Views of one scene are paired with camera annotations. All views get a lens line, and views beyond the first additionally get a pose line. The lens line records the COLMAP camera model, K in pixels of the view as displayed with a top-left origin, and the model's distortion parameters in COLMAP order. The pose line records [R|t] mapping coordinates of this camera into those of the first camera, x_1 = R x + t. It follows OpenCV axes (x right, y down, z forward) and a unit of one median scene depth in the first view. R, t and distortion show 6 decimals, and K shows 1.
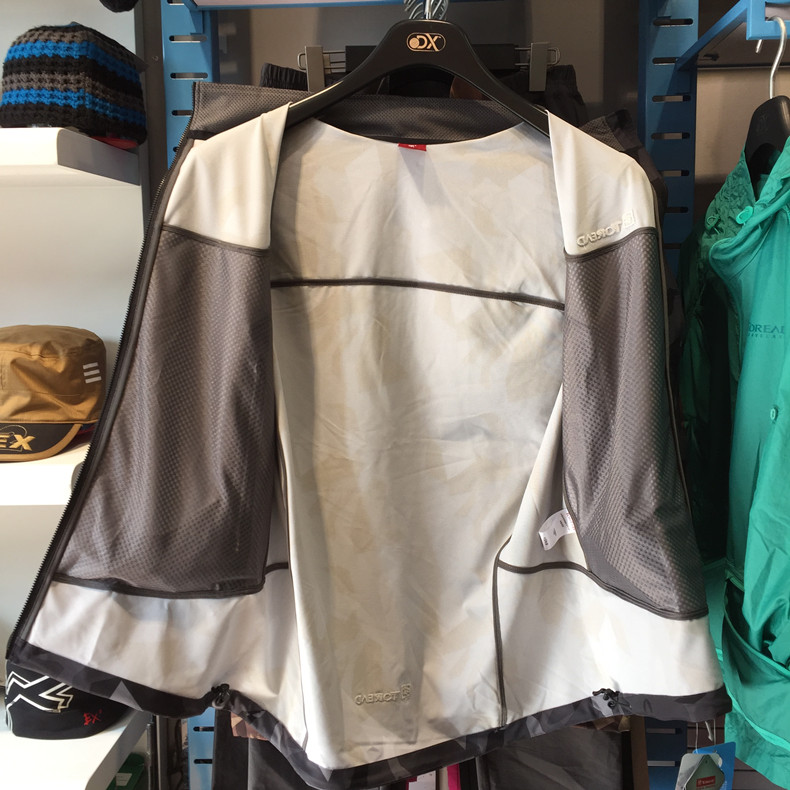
lens RADIAL K [[1147.7, 0, 355.8], [0, 1147.7, 396.2], [0, 0, 1]] dist [-0.021865, 0.000000]
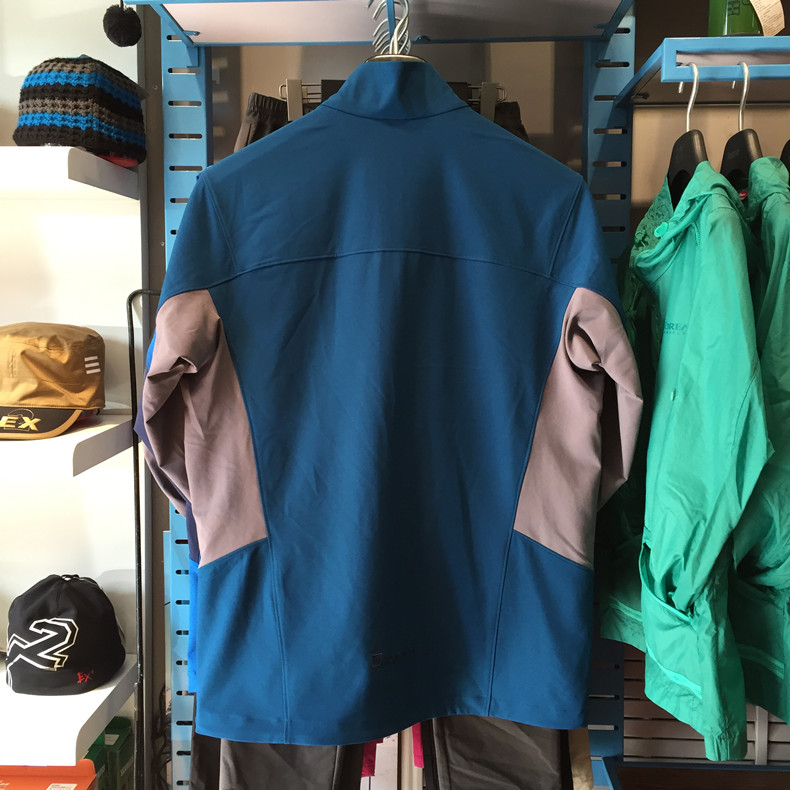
lens RADIAL K [[1147.7, 0, 356.3], [0, 1147.7, 376.3], [0, 0, 1]] dist [-0.021865, 0.000000]
pose [[0.999807, 0.015424, 0.012178, 0.014256], [-0.014918, 0.999067, -0.040539, 0.032759], [-0.012792, 0.040350, 0.999104, -0.122842]]
